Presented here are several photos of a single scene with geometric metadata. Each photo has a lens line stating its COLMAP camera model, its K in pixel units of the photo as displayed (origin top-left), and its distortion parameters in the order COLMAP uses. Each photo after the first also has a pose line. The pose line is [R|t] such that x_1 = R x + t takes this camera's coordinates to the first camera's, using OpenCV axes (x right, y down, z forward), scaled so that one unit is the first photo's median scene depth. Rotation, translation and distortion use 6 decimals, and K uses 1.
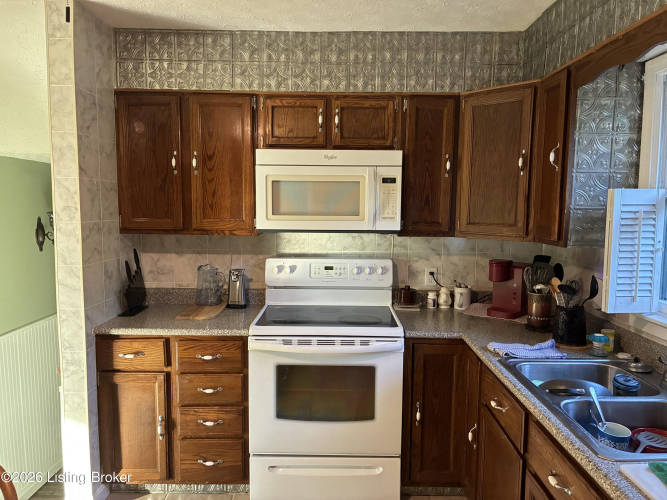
lens RADIAL K [[500.5, 0, 335.4], [0, 500.5, 238.4], [0, 0, 1]] dist [0.078282, -0.097968]
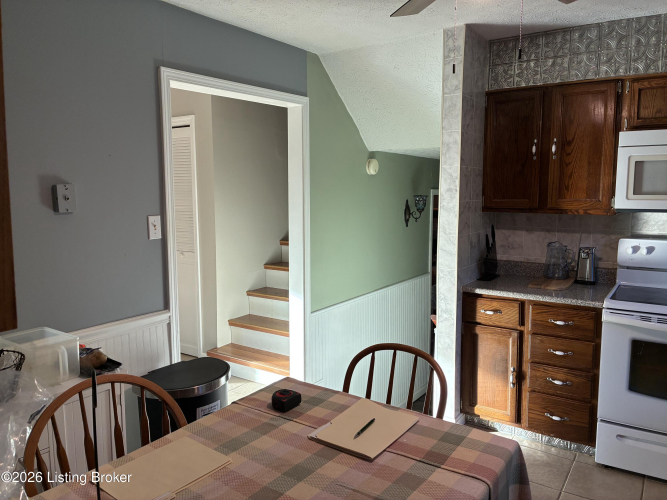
lens RADIAL K [[500.5, 0, 335.4], [0, 500.5, 238.4], [0, 0, 1]] dist [0.078282, -0.097968]
pose [[0.828631, 0.044752, -0.558003, -0.045923], [-0.030792, 0.998934, 0.034390, 0.025001], [0.558948, -0.011315, 0.829126, -0.202862]]
